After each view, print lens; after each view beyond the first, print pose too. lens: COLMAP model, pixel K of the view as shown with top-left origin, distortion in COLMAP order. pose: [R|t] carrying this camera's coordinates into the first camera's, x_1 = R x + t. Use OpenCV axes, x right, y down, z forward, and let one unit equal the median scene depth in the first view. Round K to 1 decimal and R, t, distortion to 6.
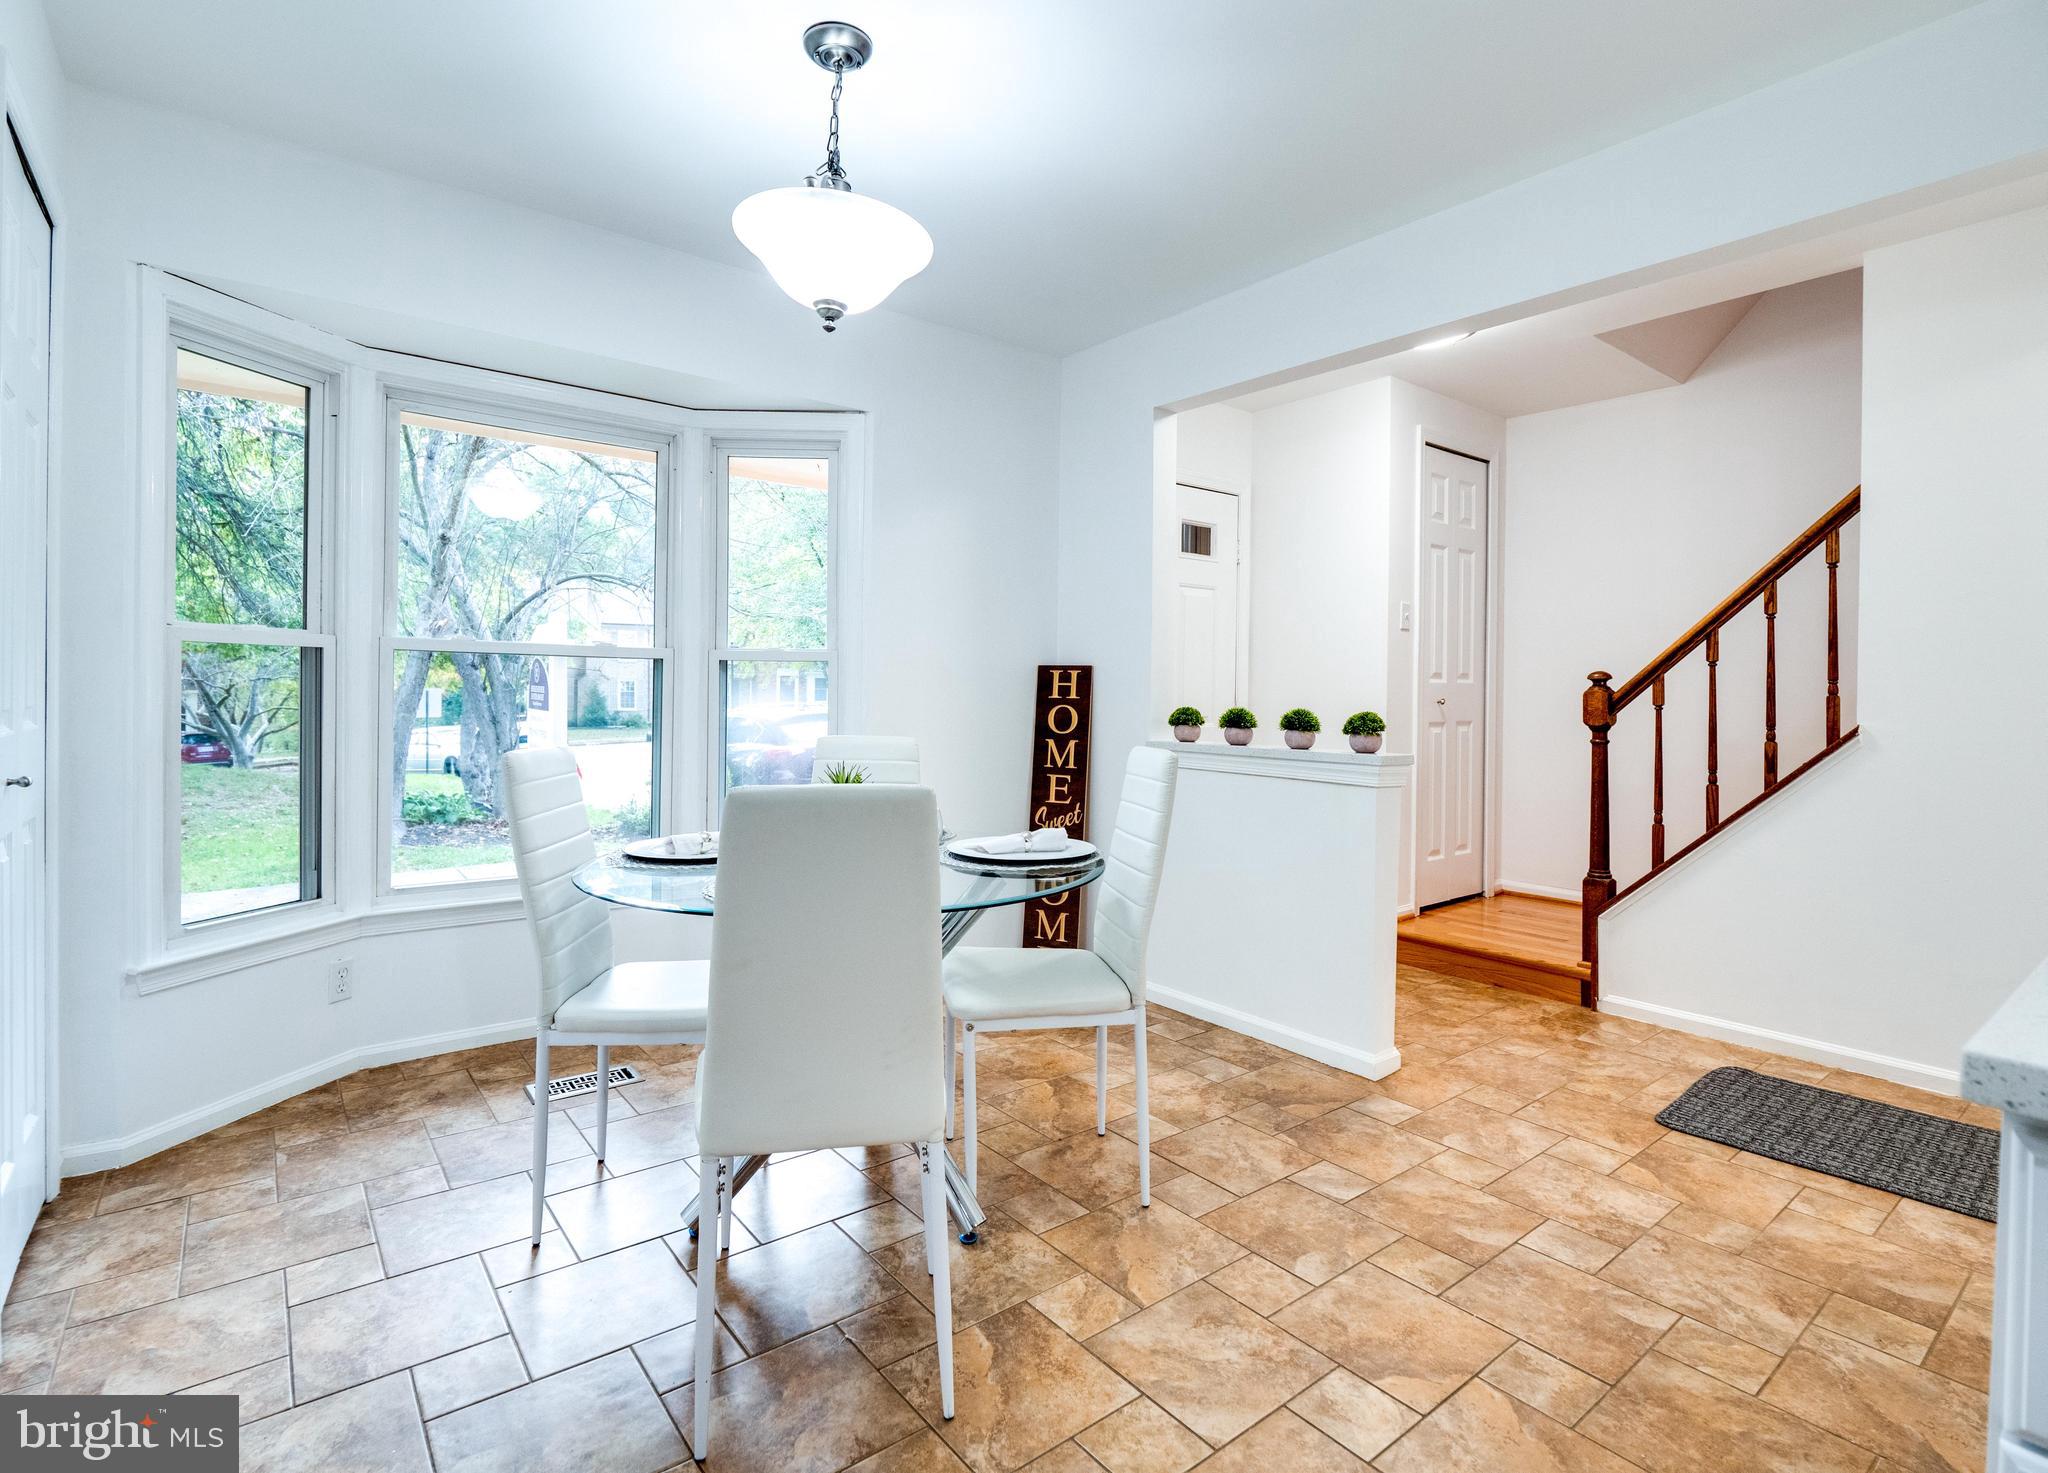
lens RADIAL K [[1009.8, 0, 1027.0], [0, 1009.8, 704.2], [0, 0, 1]] dist [0.001258, -0.000615]
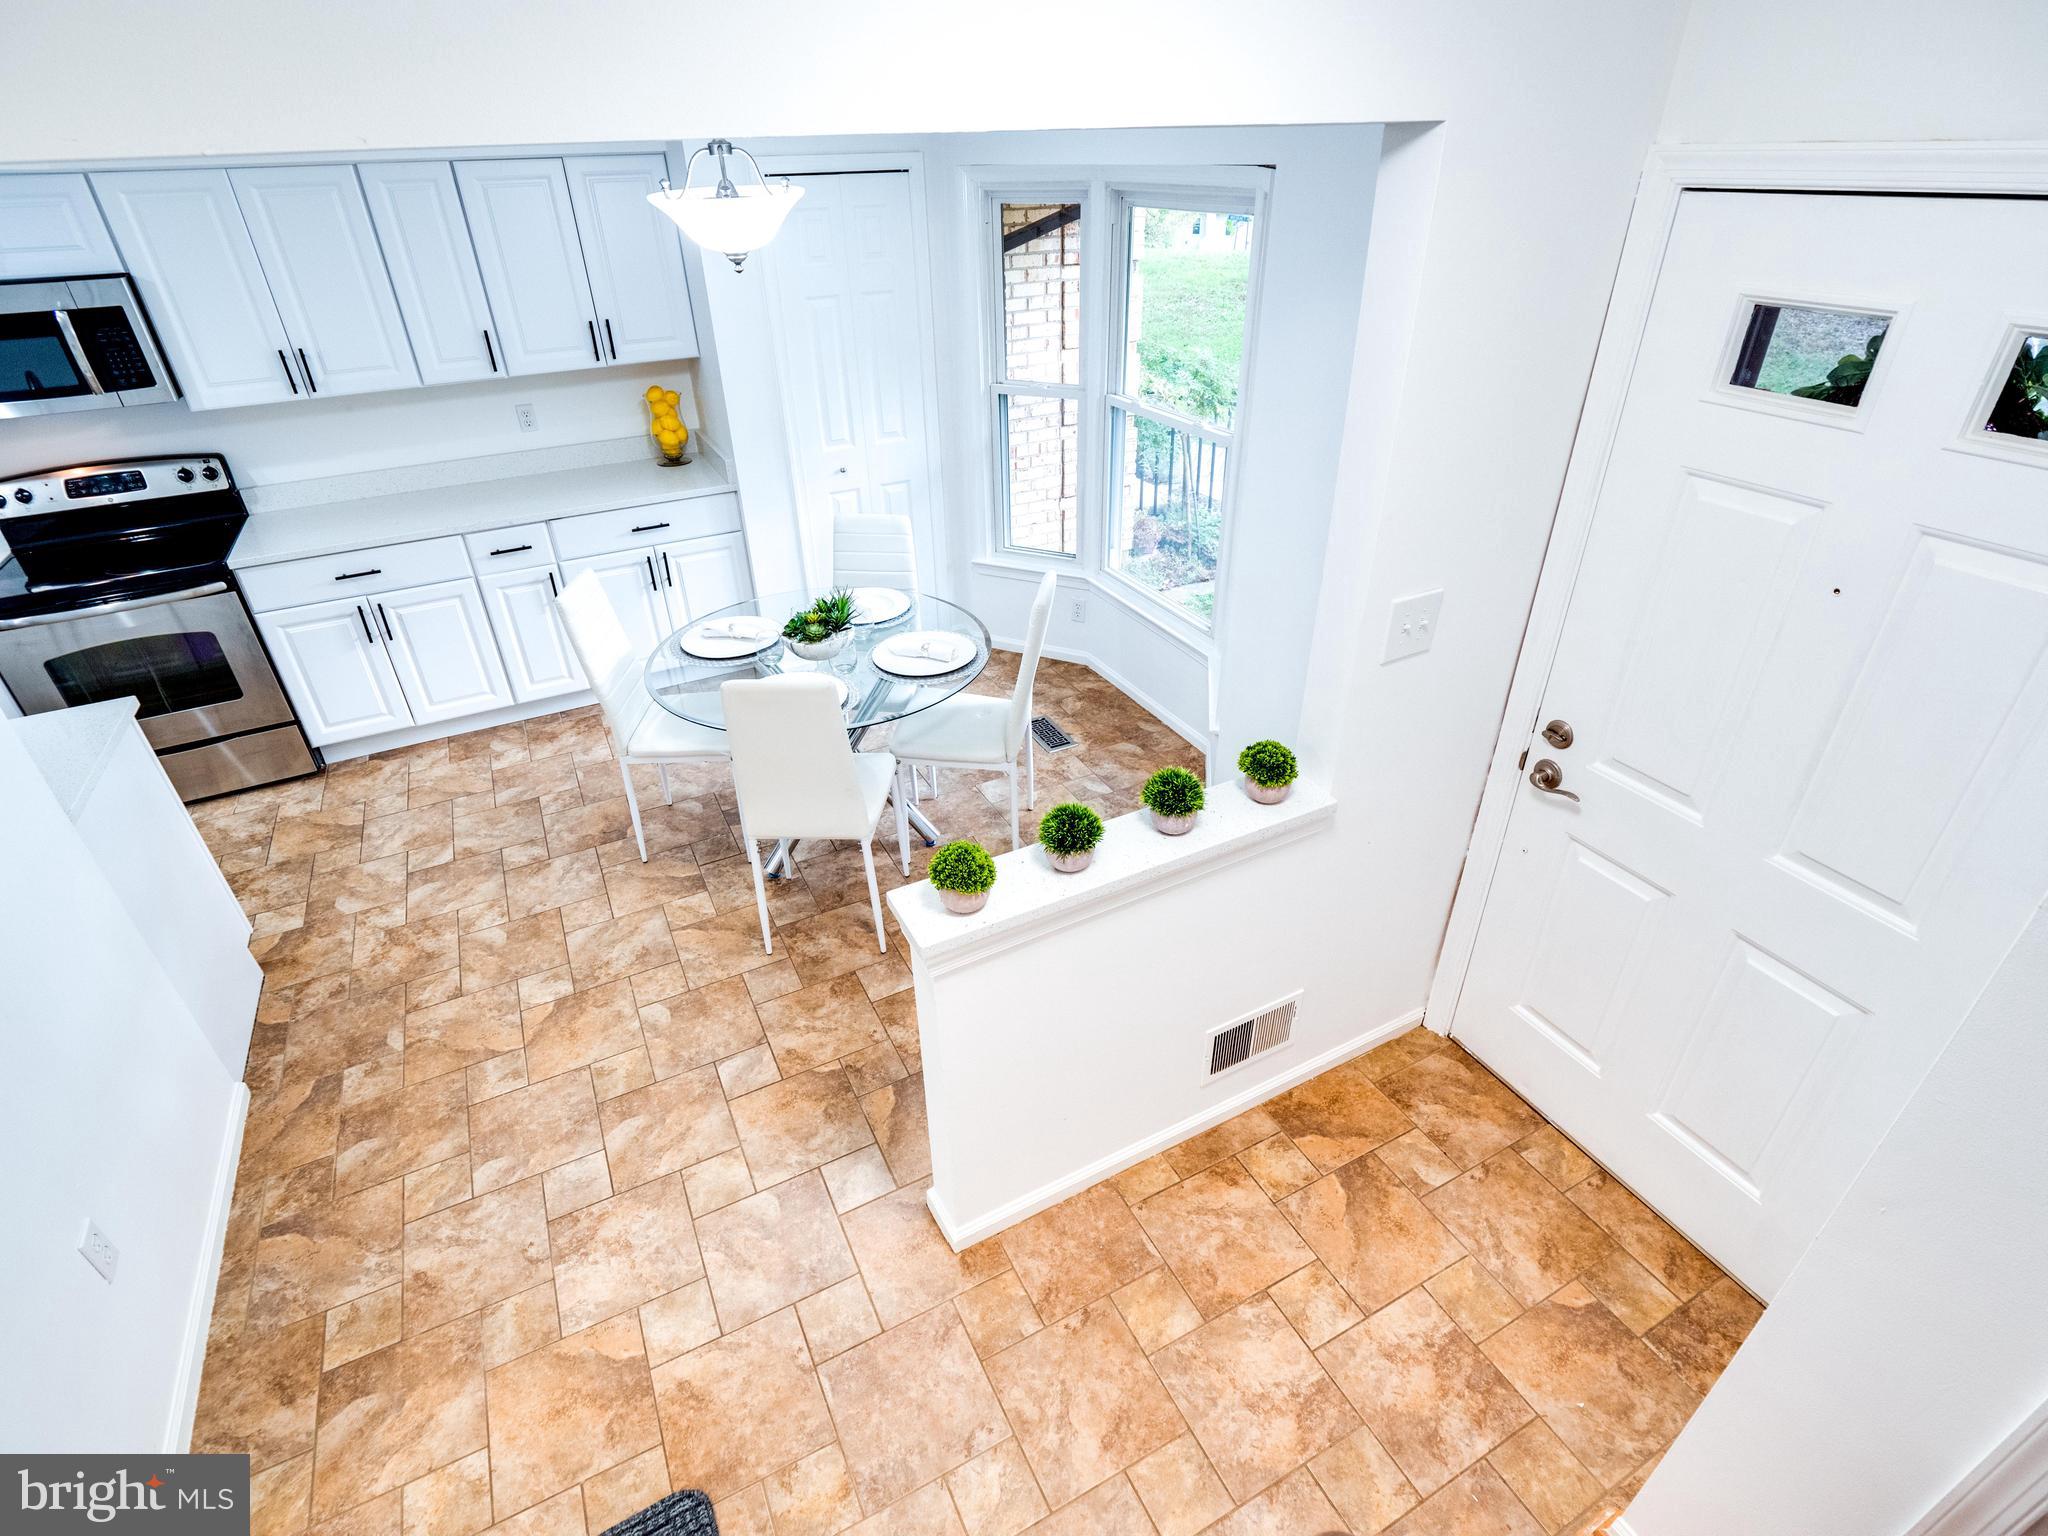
lens RADIAL K [[977.7, 0, 1039.1], [0, 977.7, 766.3], [0, 0, 1]] dist [-0.009765, -0.006145]
pose [[-0.183789, 0.511507, -0.839394, 0.969293], [0.002154, 0.854148, 0.520026, -0.410688], [0.982963, 0.093767, -0.158085, 1.408523]]
